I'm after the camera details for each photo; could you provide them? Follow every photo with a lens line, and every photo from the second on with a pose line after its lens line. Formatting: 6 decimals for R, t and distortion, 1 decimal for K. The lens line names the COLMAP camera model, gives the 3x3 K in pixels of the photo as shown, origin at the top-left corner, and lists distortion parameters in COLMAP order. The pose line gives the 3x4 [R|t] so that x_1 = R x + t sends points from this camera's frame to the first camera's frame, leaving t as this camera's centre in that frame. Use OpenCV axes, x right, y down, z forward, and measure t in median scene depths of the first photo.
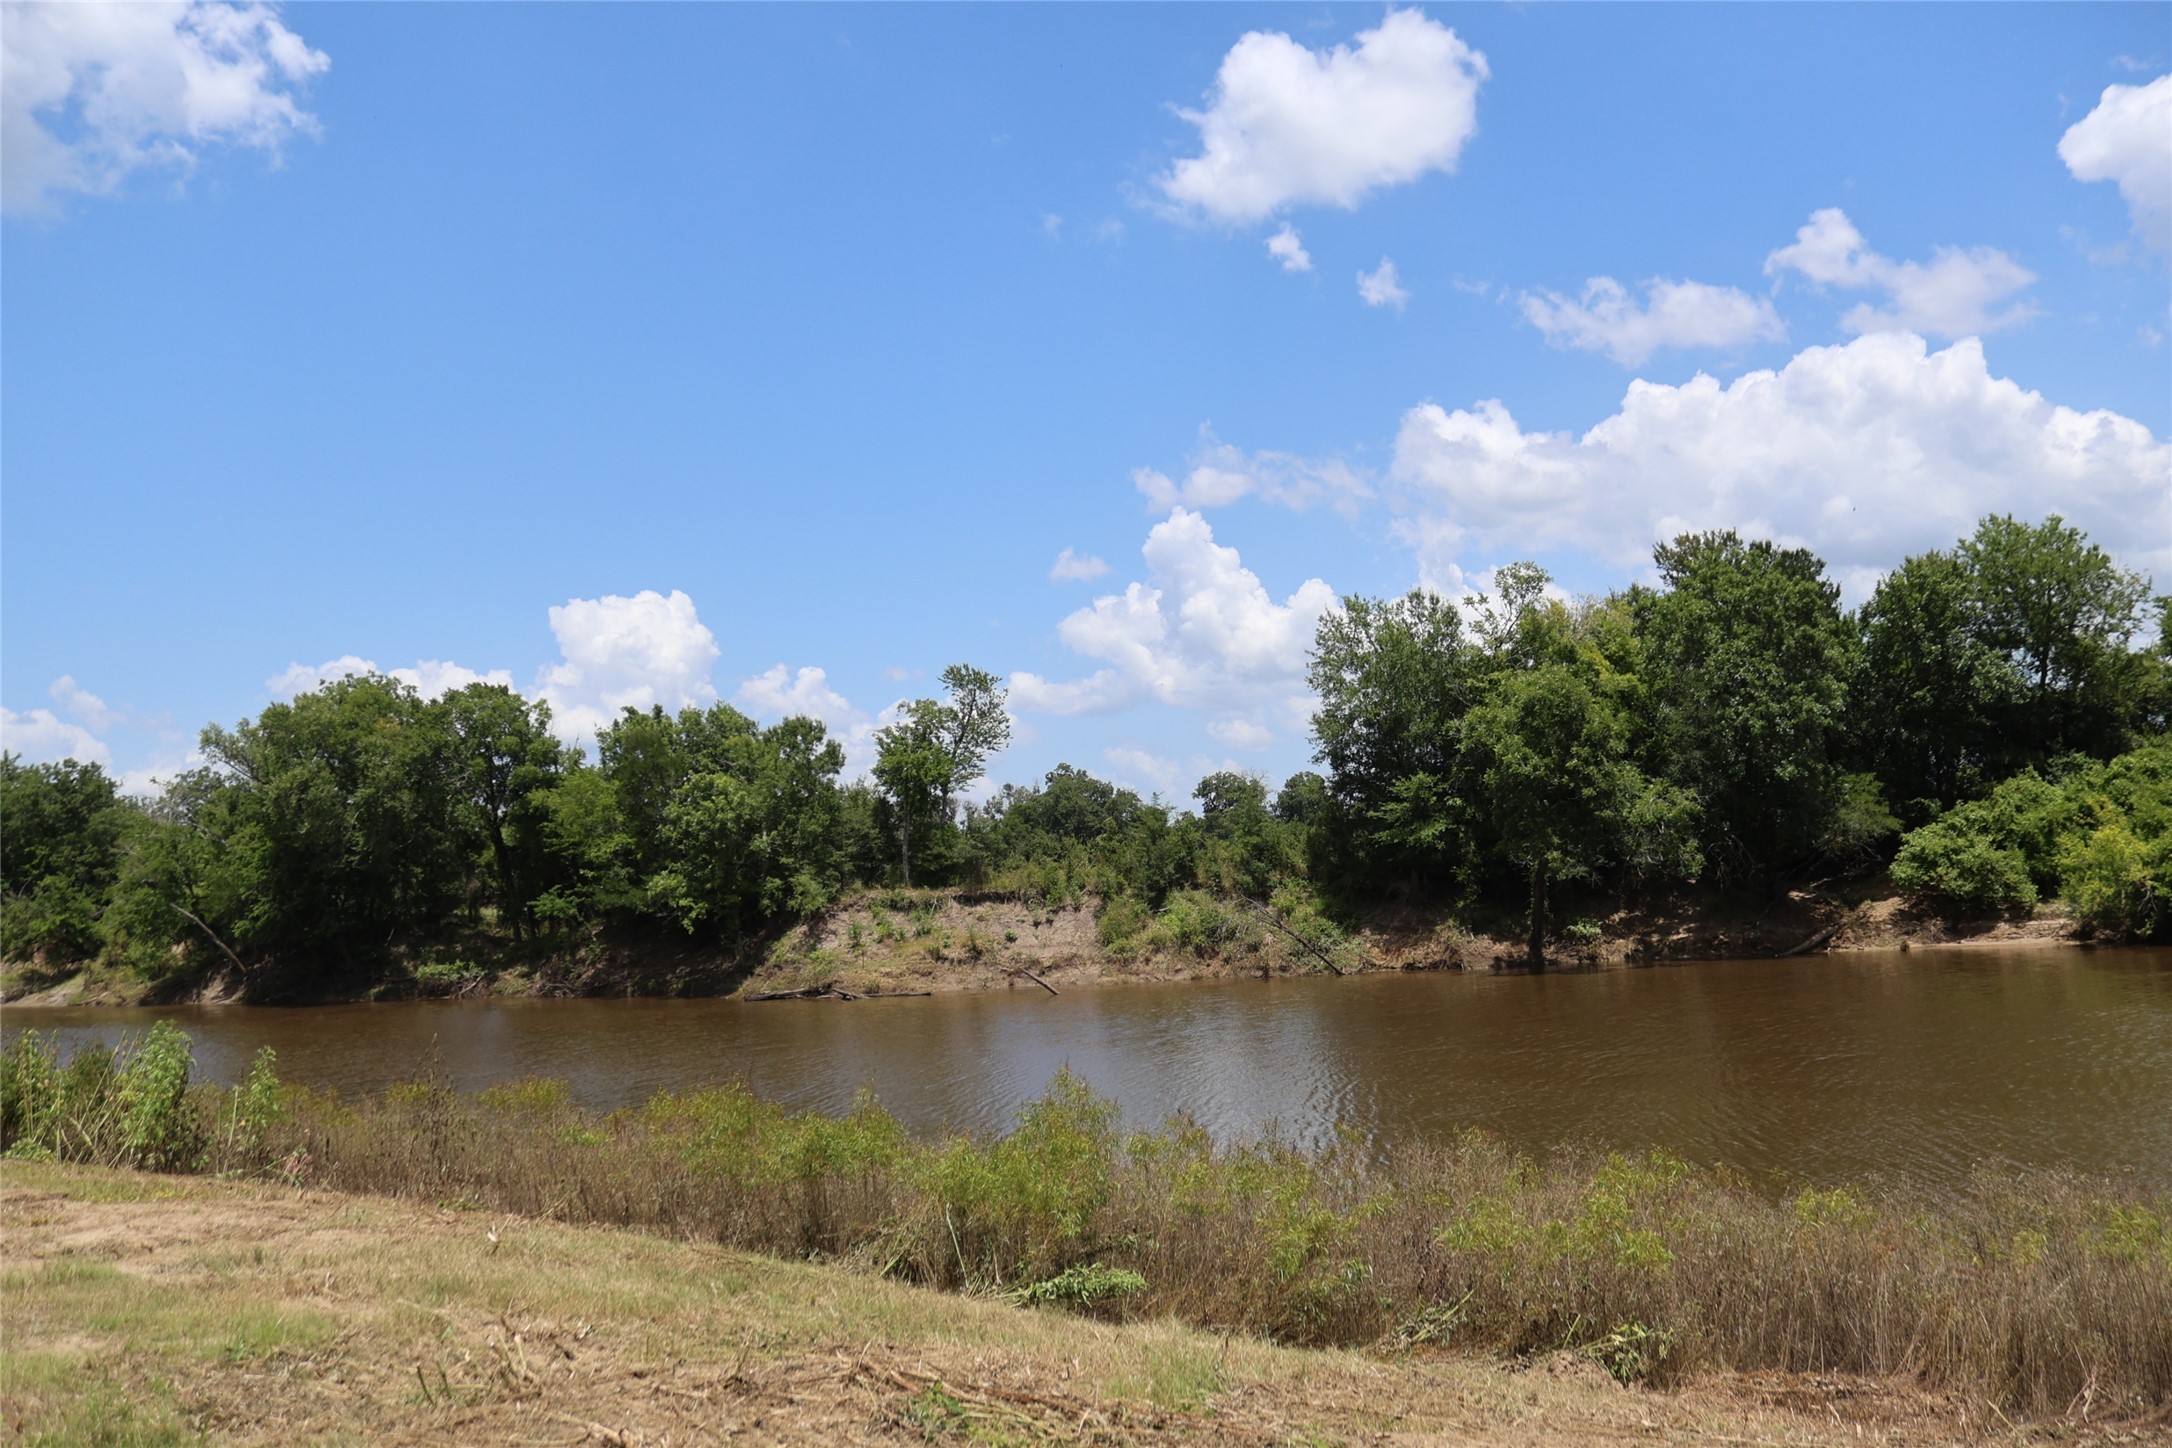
lens RADIAL K [[1799.4, 0, 1098.6], [0, 1799.4, 708.7], [0, 0, 1]] dist [-0.156870, 0.131708]
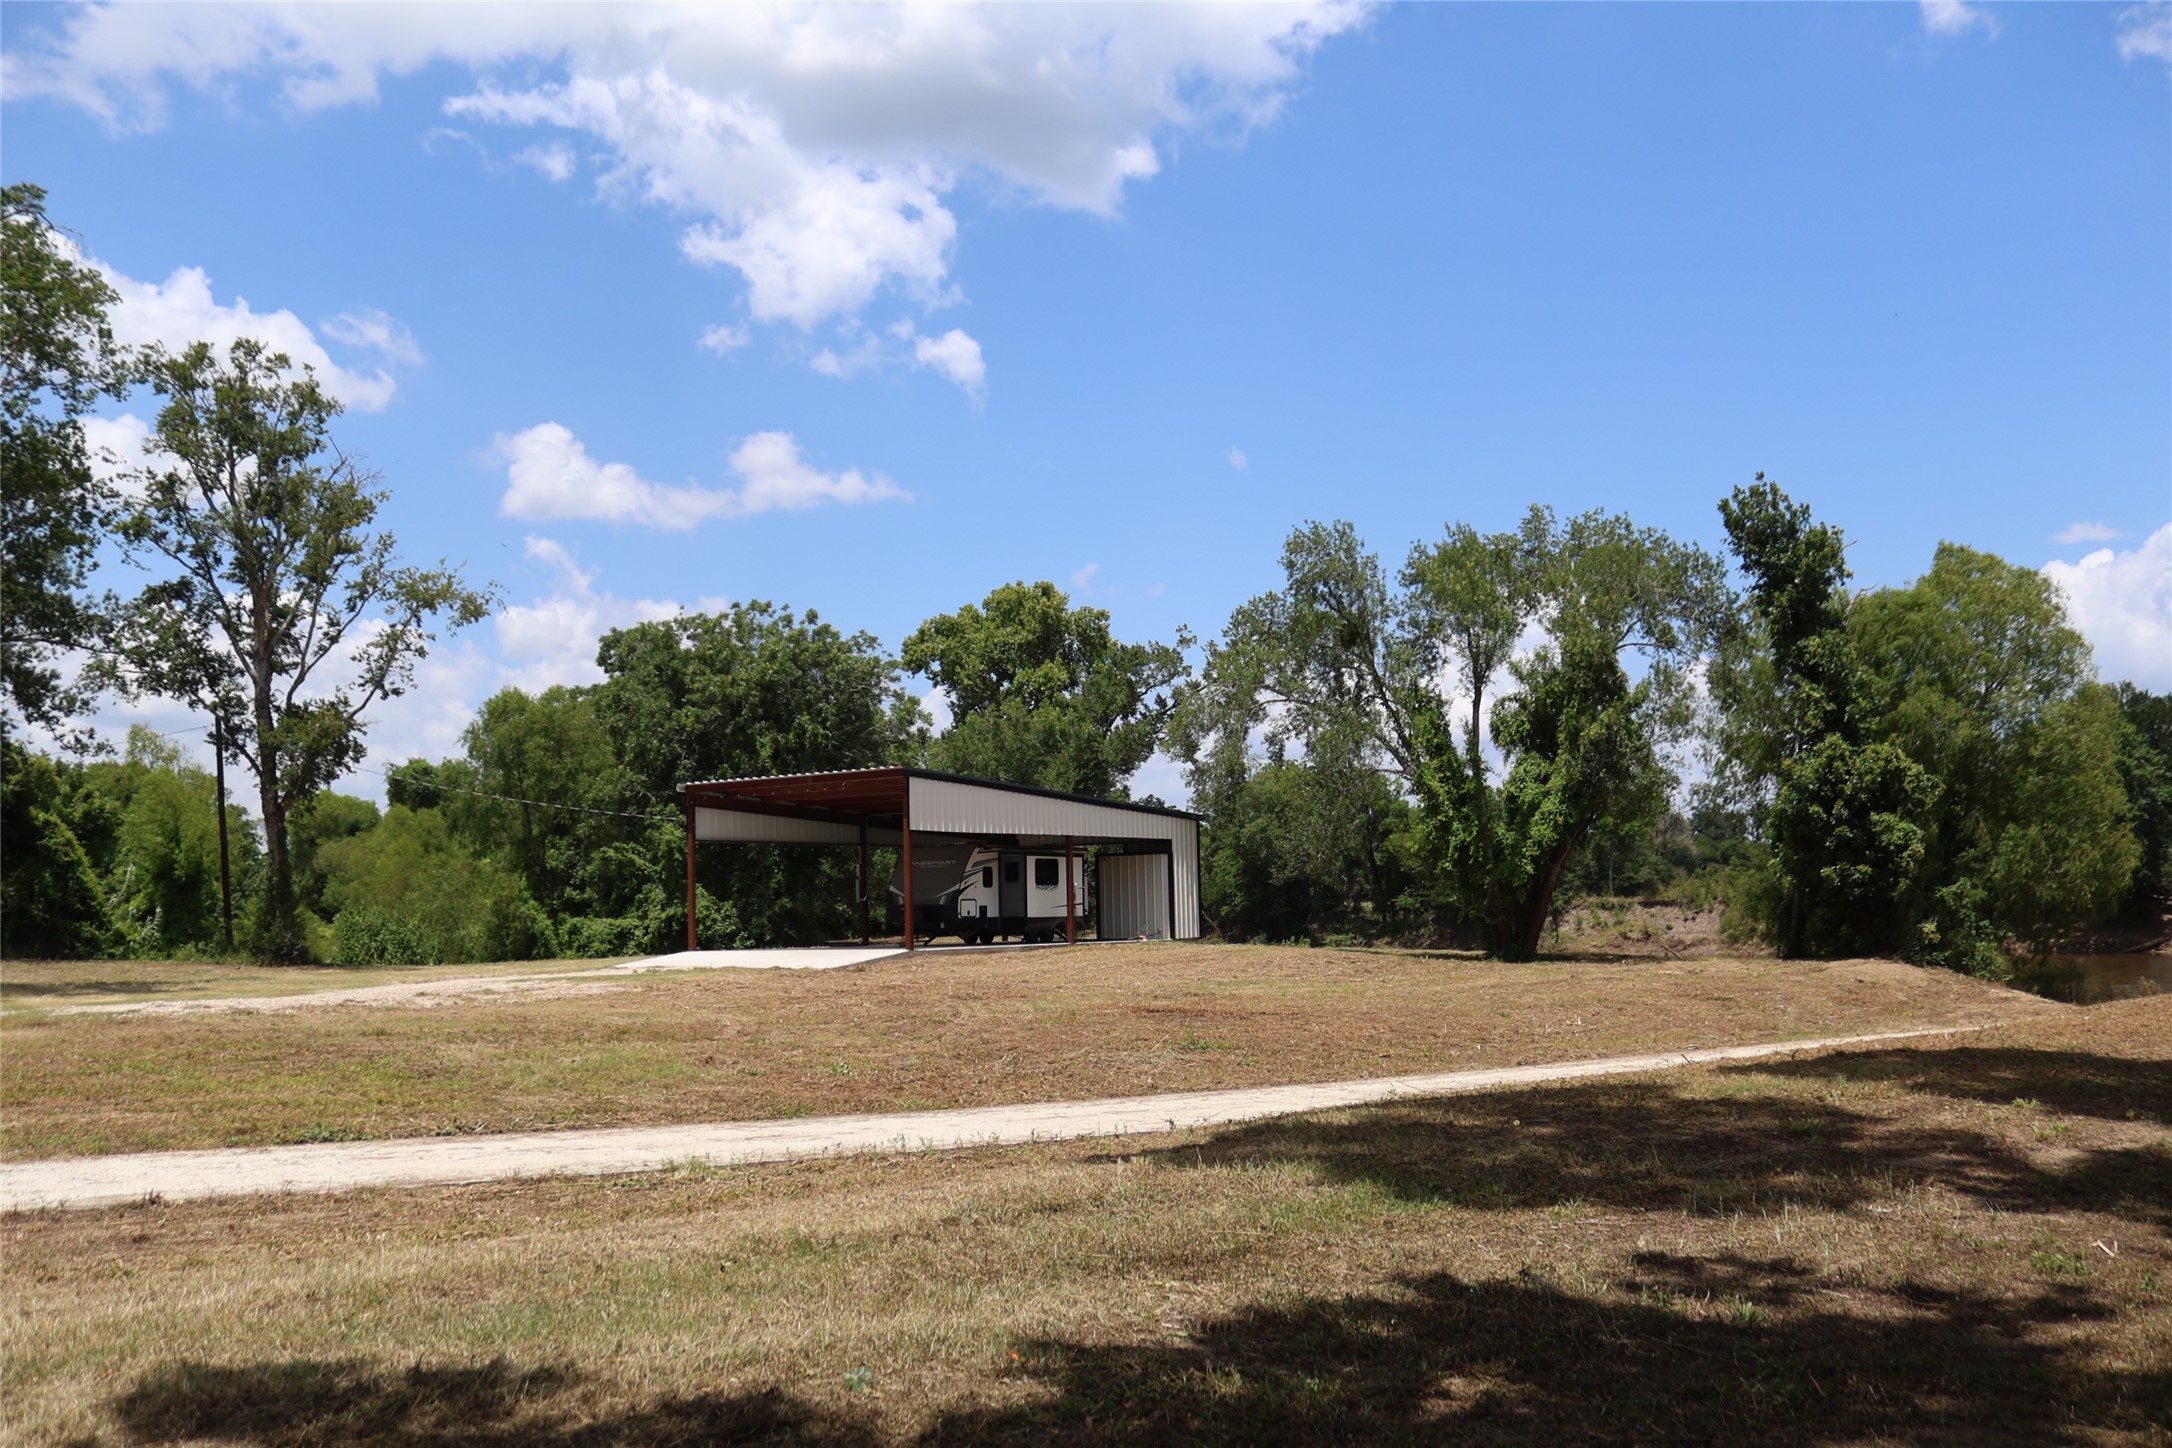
lens RADIAL K [[1799.4, 0, 1084.1], [0, 1799.4, 715.5], [0, 0, 1]] dist [-0.156870, 0.131708]
pose [[0.890169, -0.015677, -0.455360, 0.218747], [0.018371, 0.999830, 0.001491, -0.083327], [0.455259, -0.009692, 0.890306, -0.725080]]
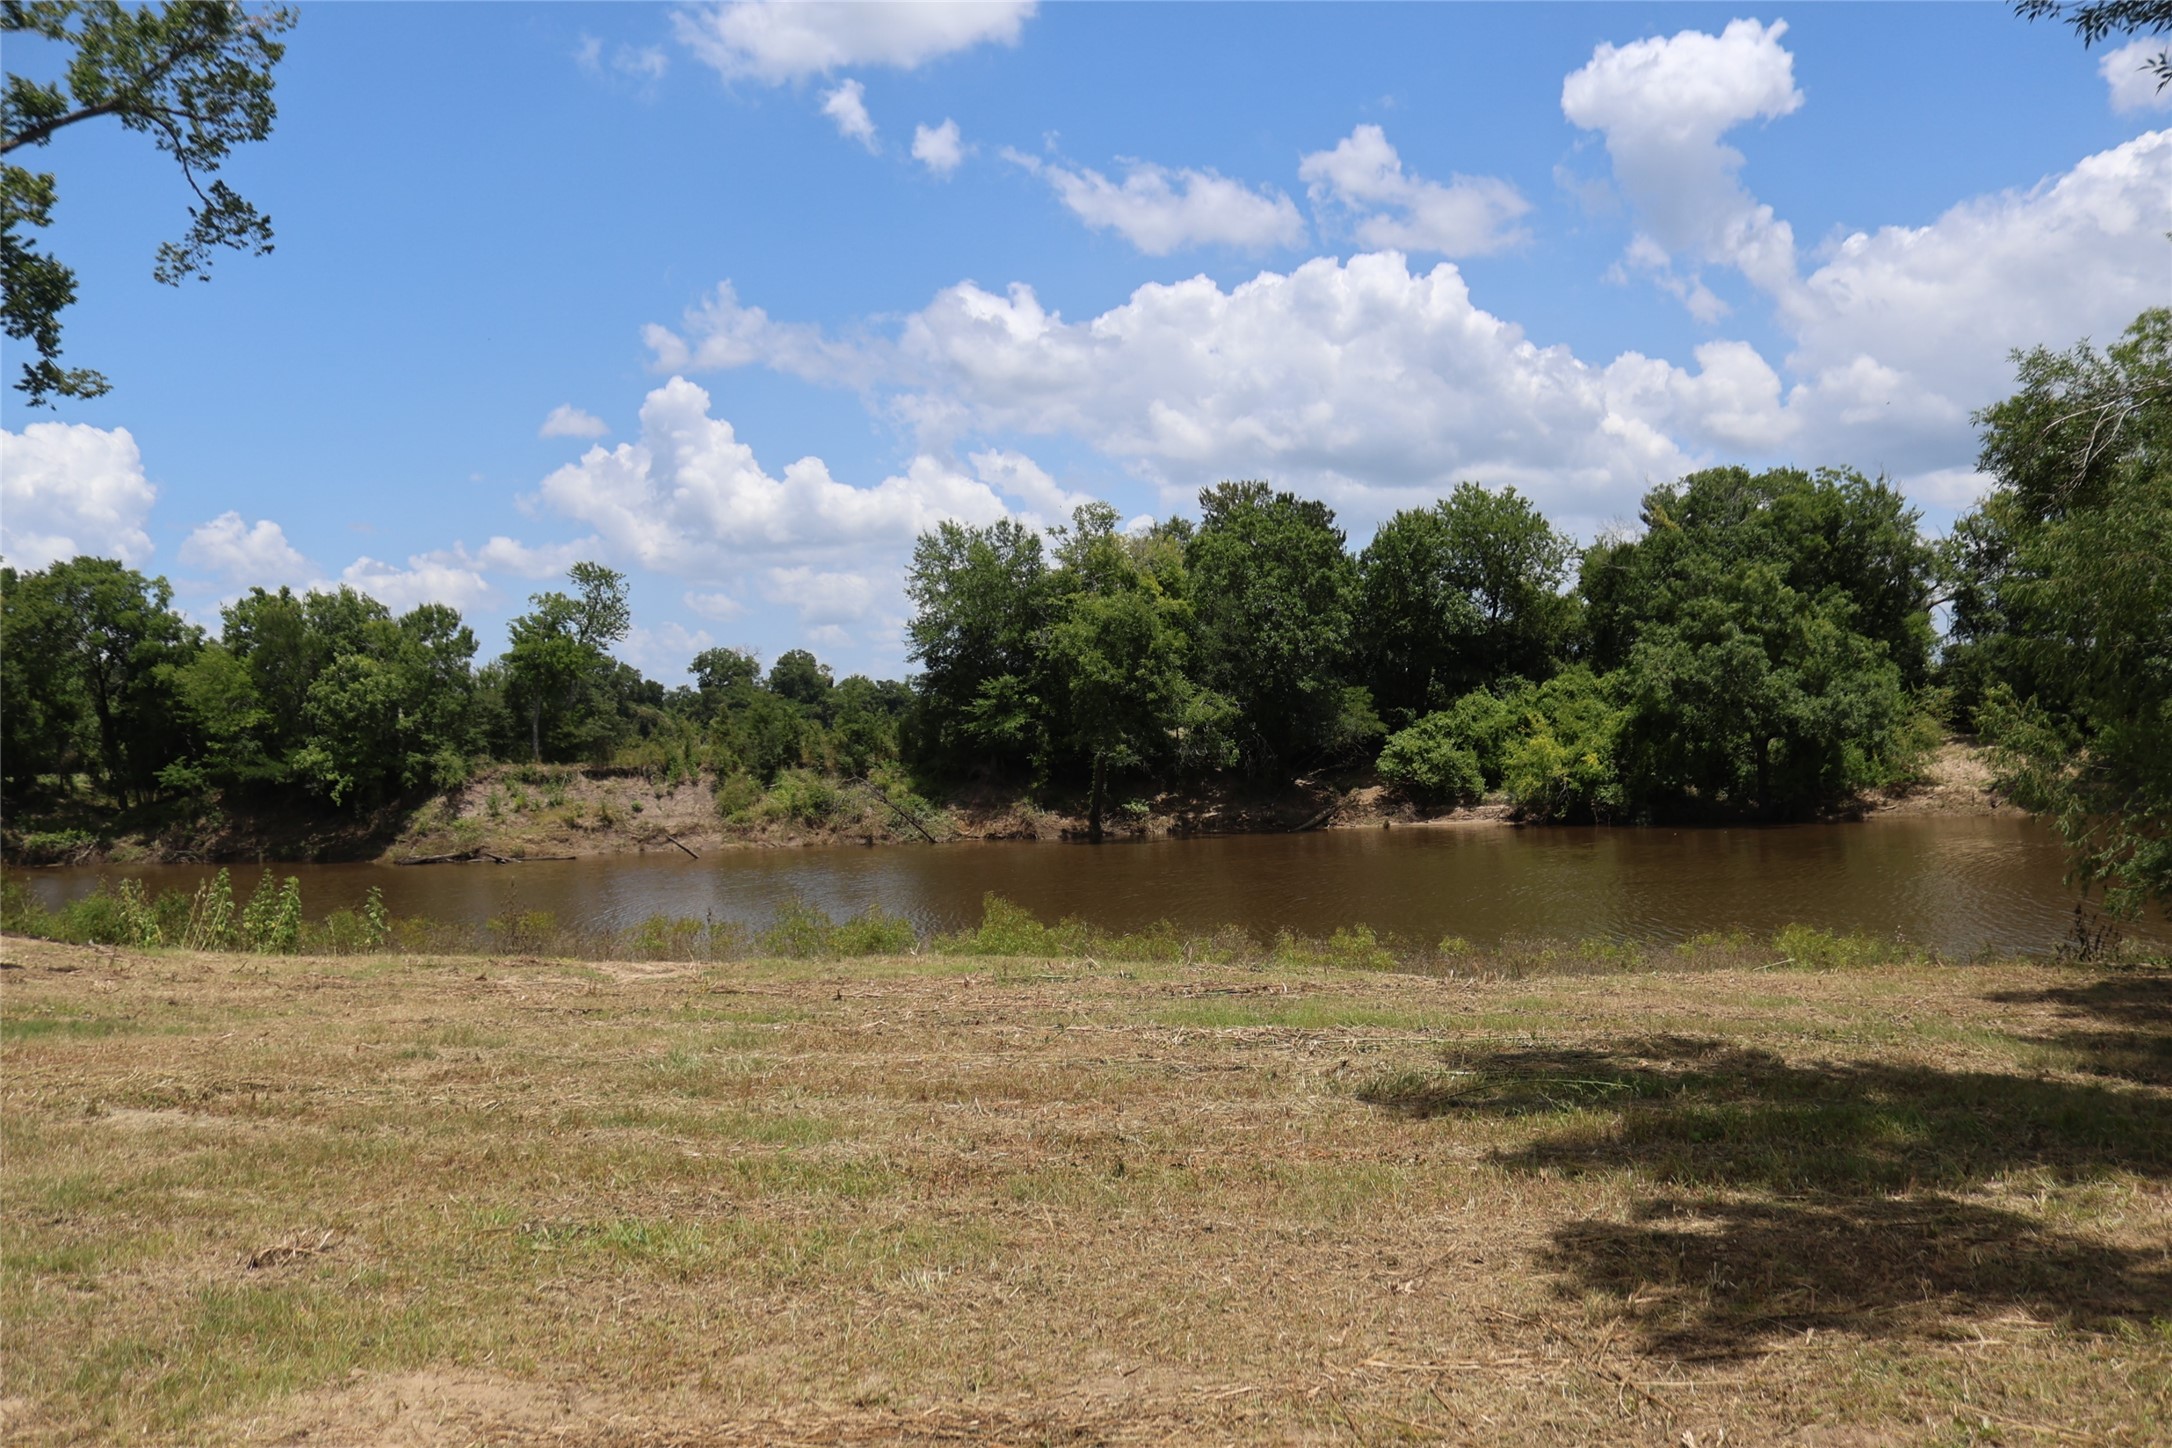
lens RADIAL K [[1799.4, 0, 1099.6], [0, 1799.4, 704.4], [0, 0, 1]] dist [-0.156870, 0.131708]
pose [[0.956912, 0.021911, 0.289550, -0.094605], [-0.041575, 0.997214, 0.061934, -0.018721], [-0.287386, -0.071304, 0.955157, -0.144227]]
